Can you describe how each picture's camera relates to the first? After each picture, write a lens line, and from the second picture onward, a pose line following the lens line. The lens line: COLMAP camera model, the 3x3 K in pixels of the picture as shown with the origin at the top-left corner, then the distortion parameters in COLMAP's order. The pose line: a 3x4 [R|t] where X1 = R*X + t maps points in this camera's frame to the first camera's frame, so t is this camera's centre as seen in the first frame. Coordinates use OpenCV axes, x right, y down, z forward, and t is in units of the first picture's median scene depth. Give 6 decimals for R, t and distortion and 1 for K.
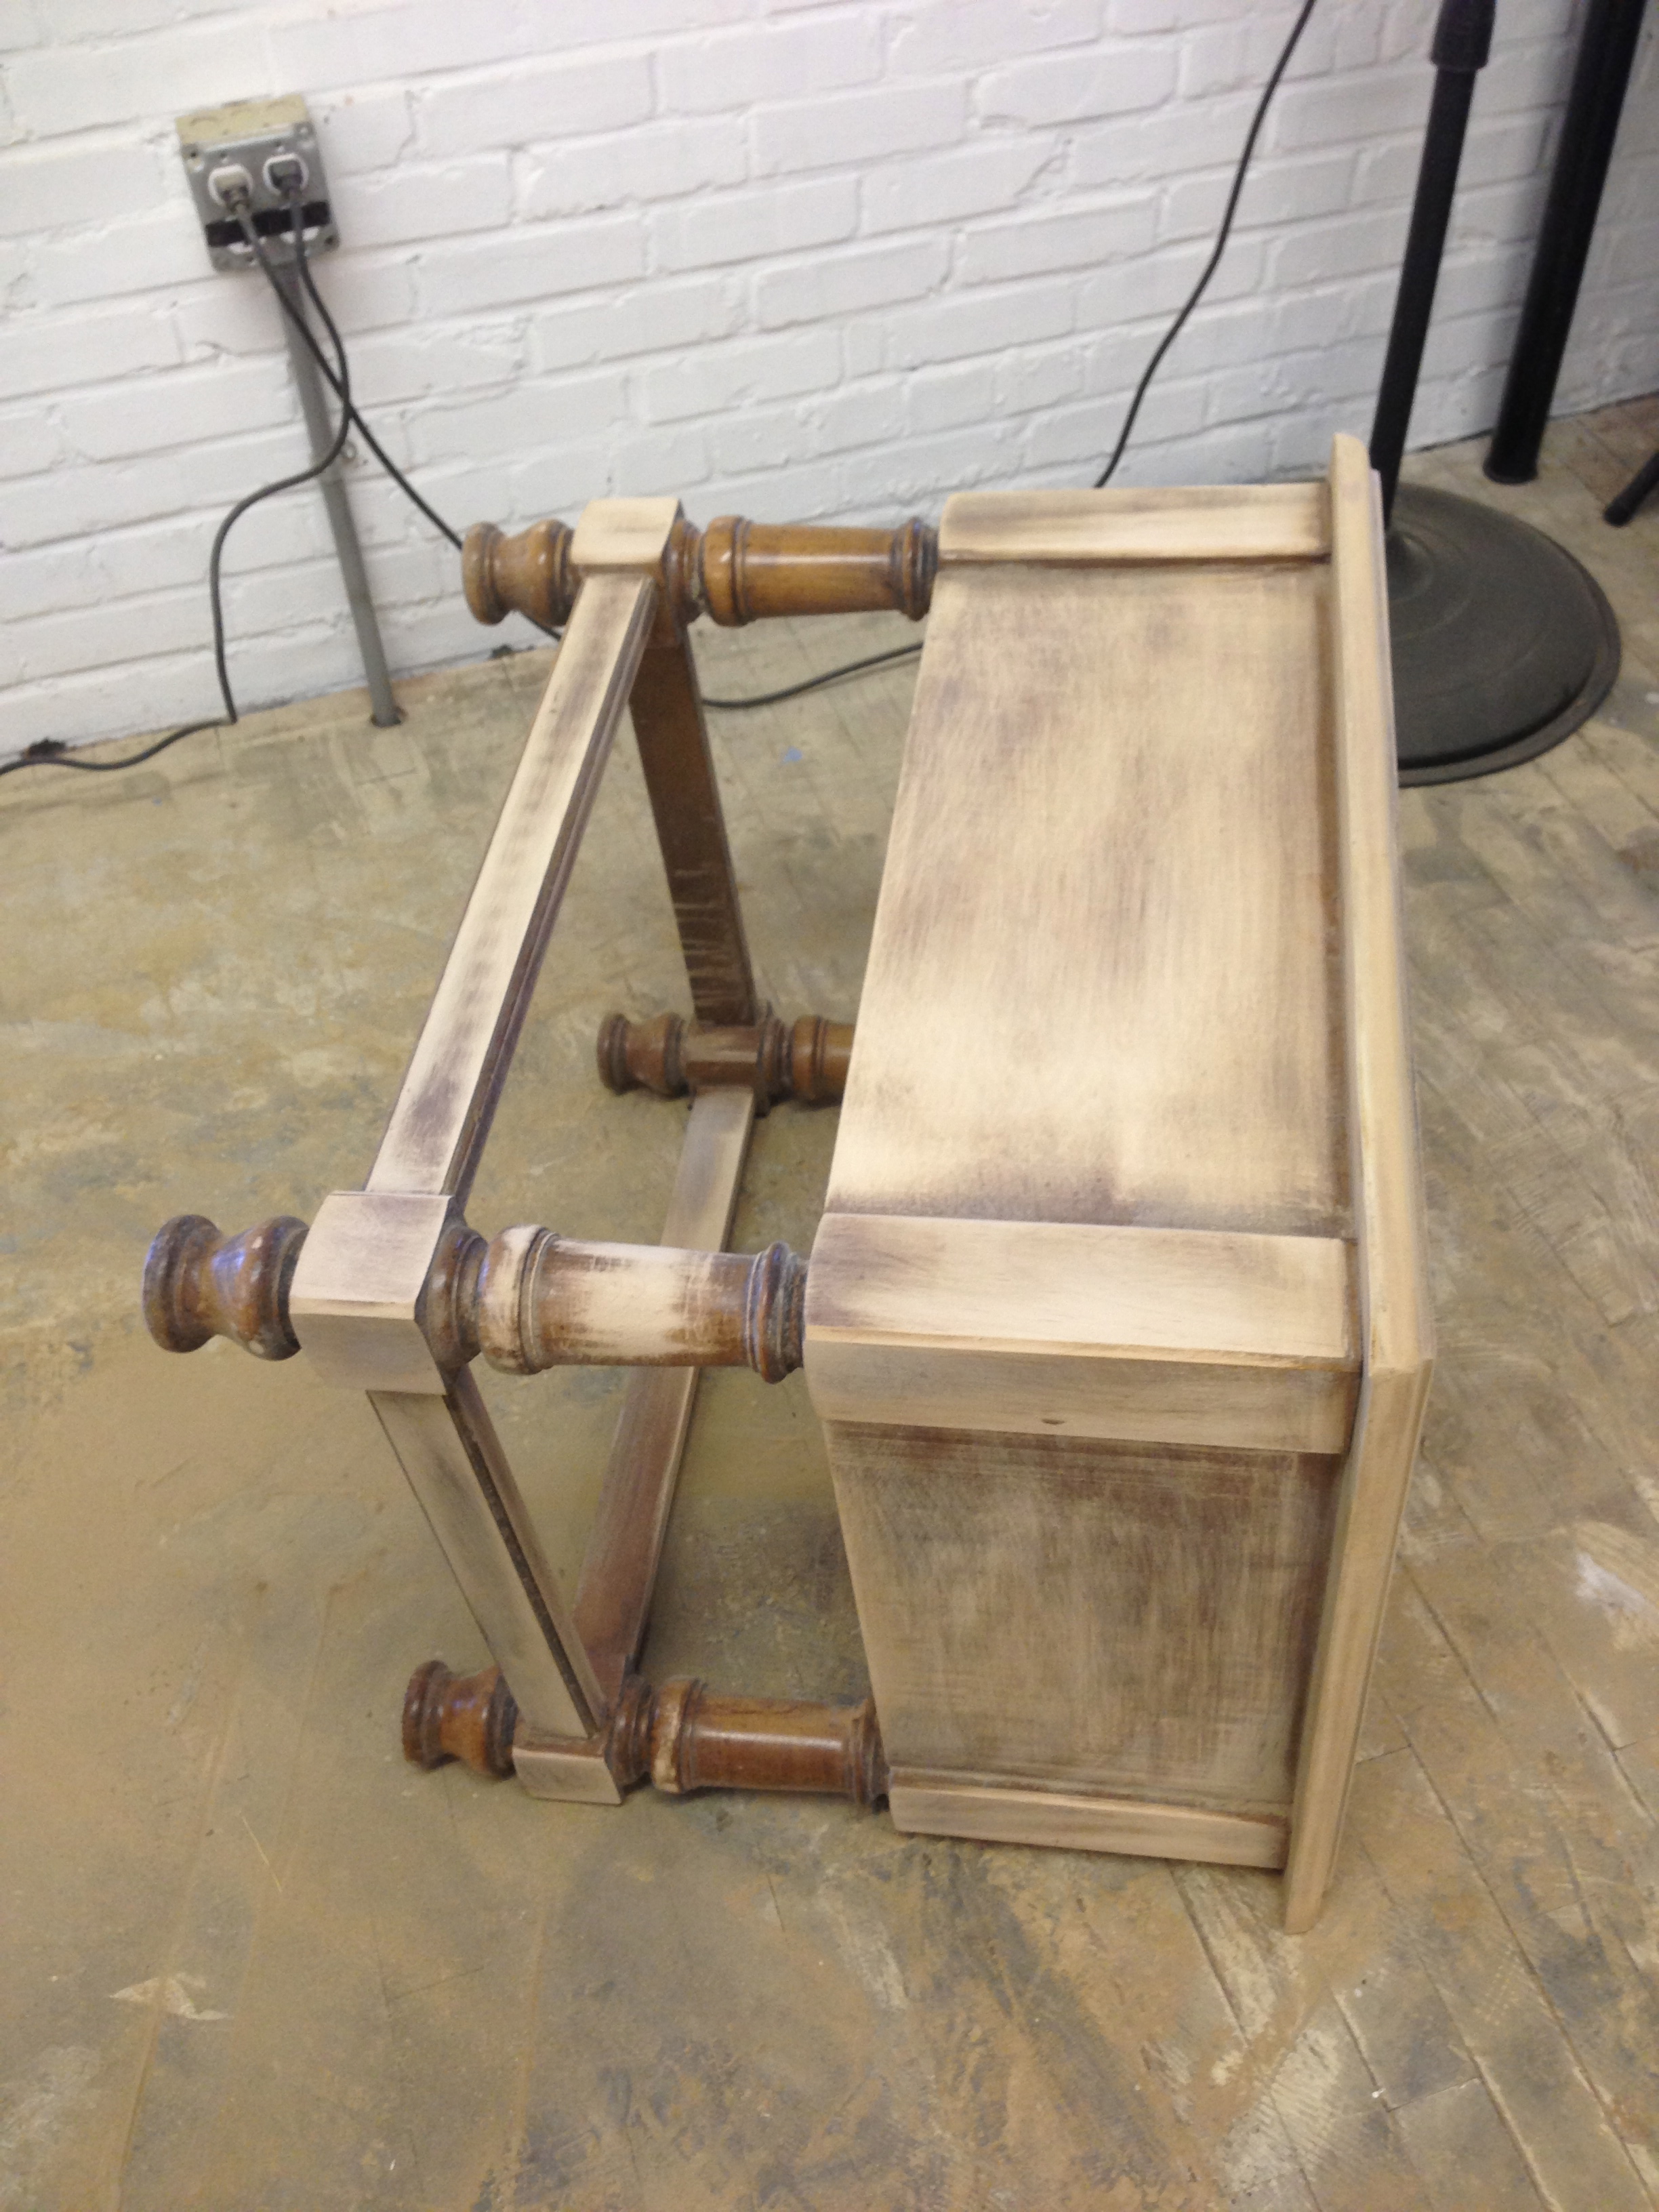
lens RADIAL K [[2041.1, 0, 816.6], [0, 2041.1, 1113.4], [0, 0, 1]] dist [0.160497, -0.303462]
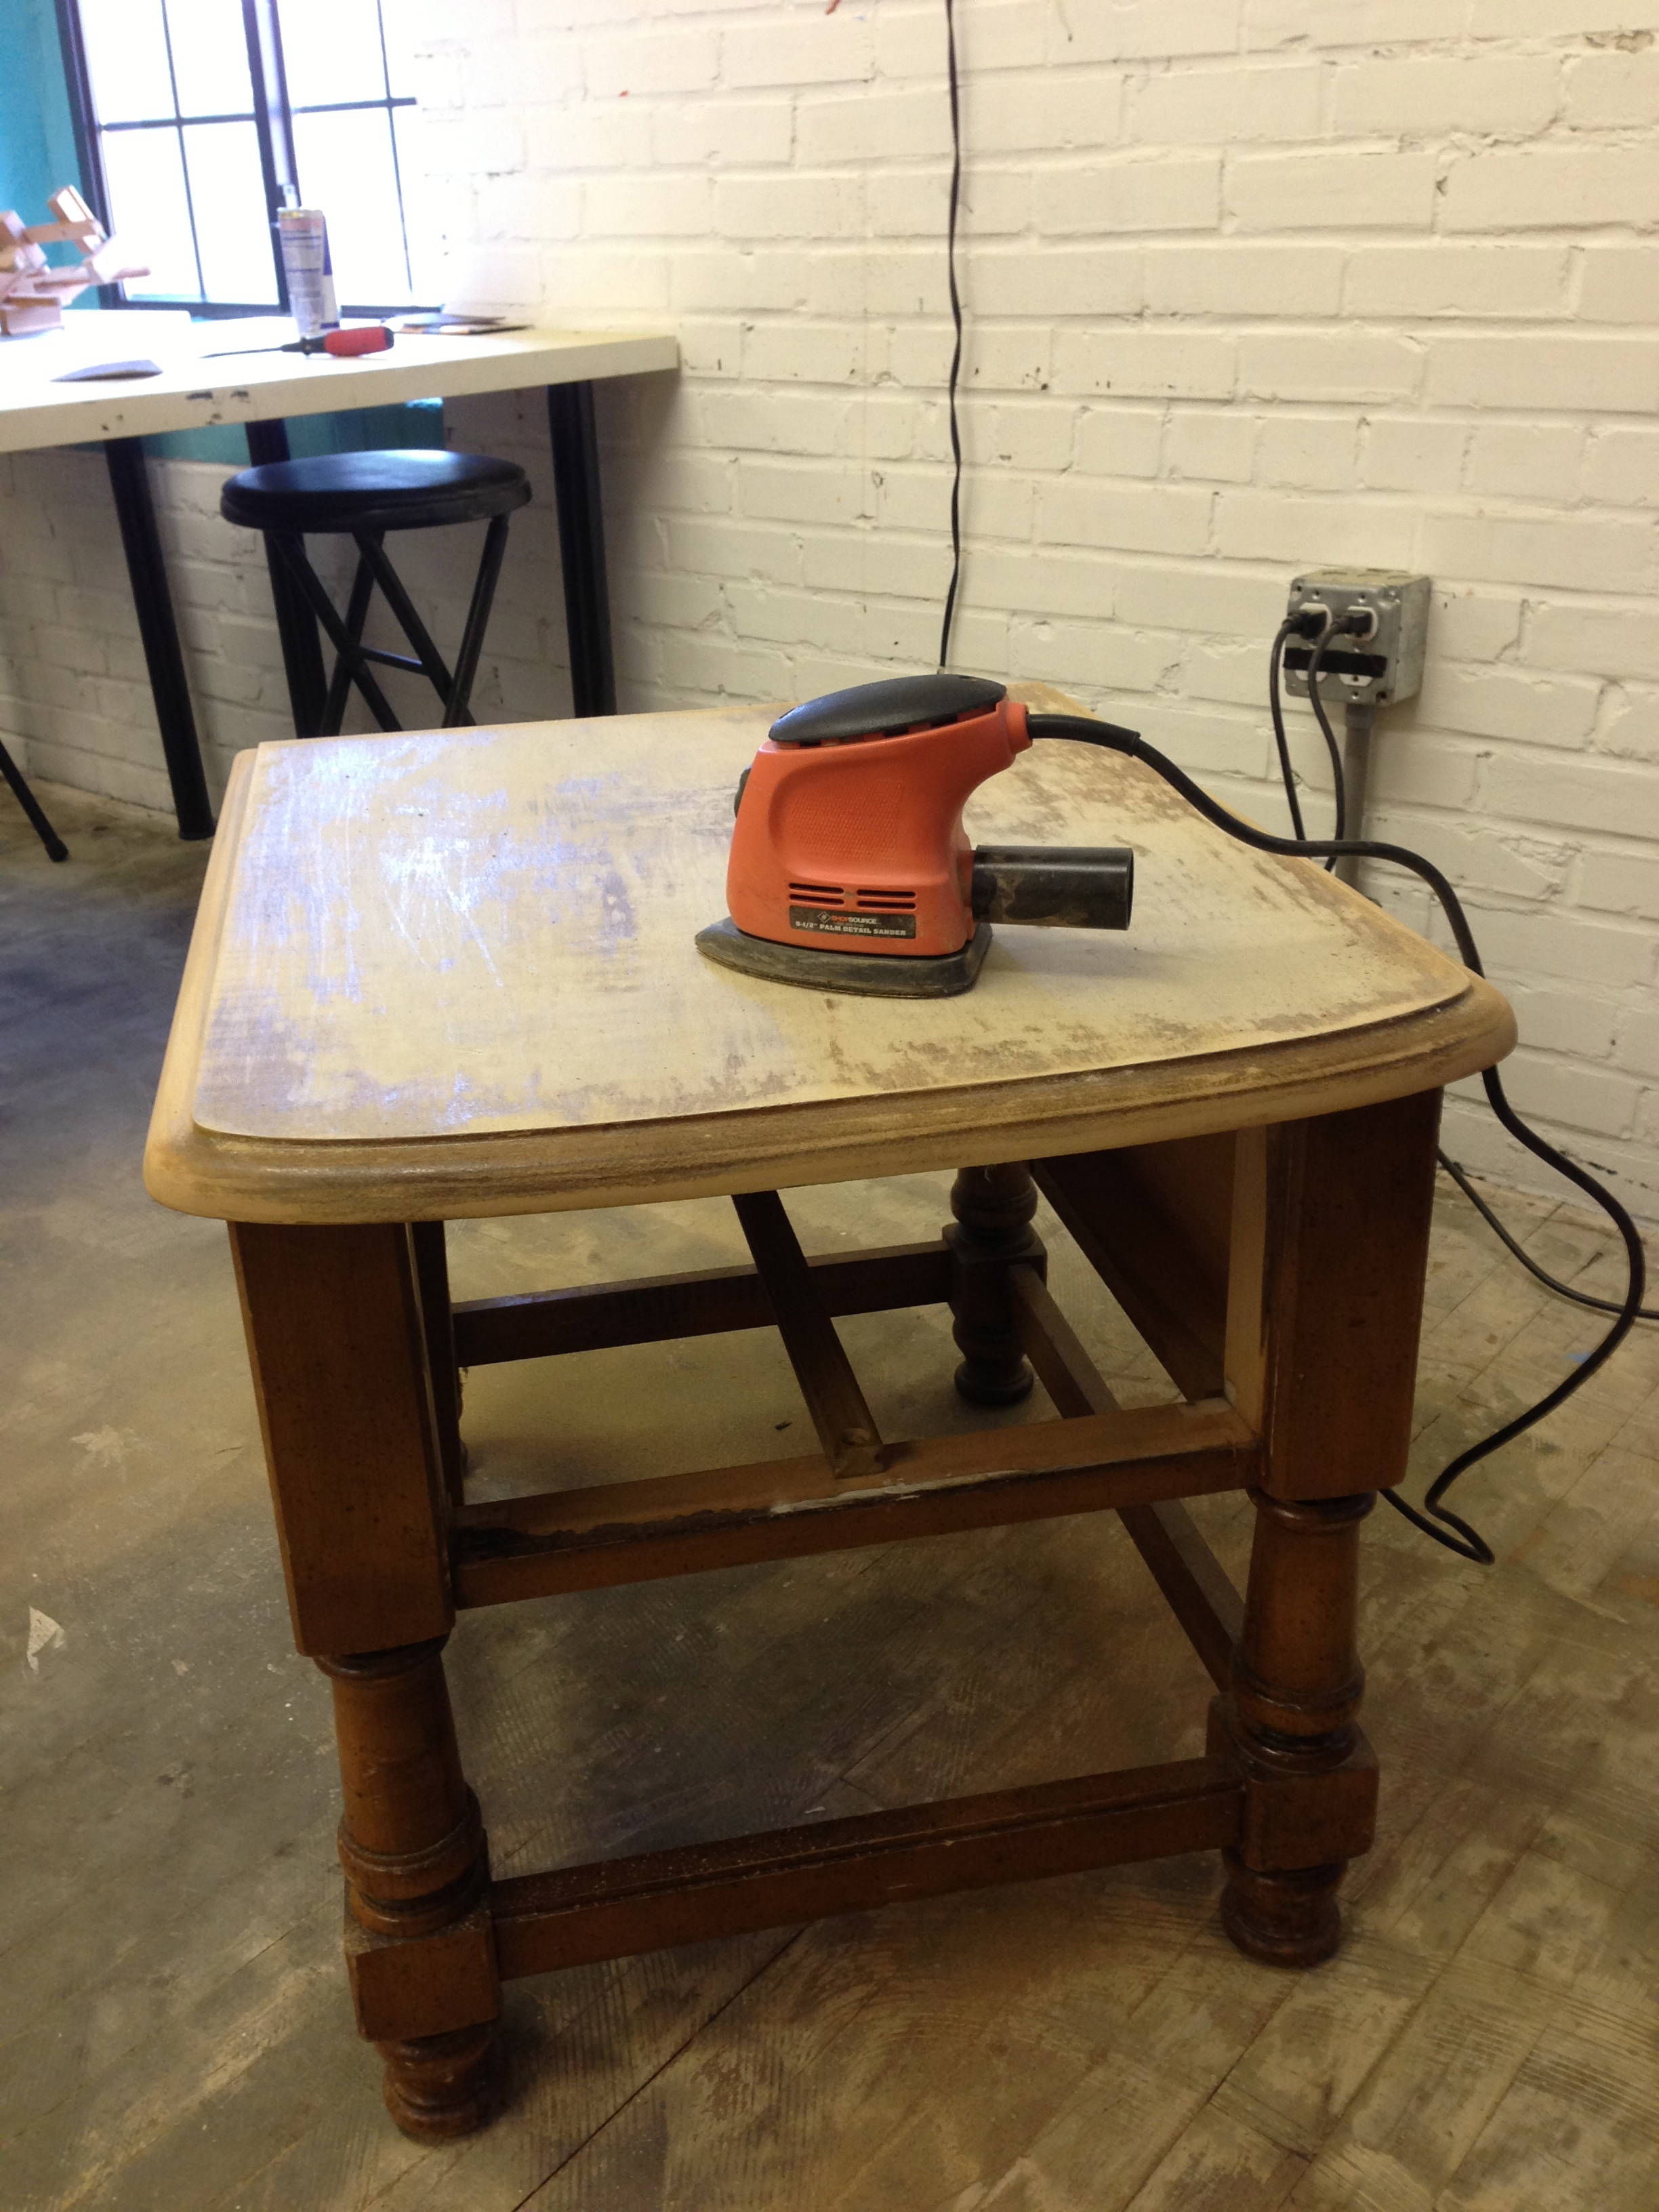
lens RADIAL K [[2016.9, 0, 822.1], [0, 2016.9, 1108.4], [0, 0, 1]] dist [0.164978, -0.295068]
pose [[0.524363, 0.369578, -0.767109, 0.472904], [-0.629190, 0.775187, -0.056618, -0.009332], [0.573728, 0.512345, 0.639014, 0.247200]]
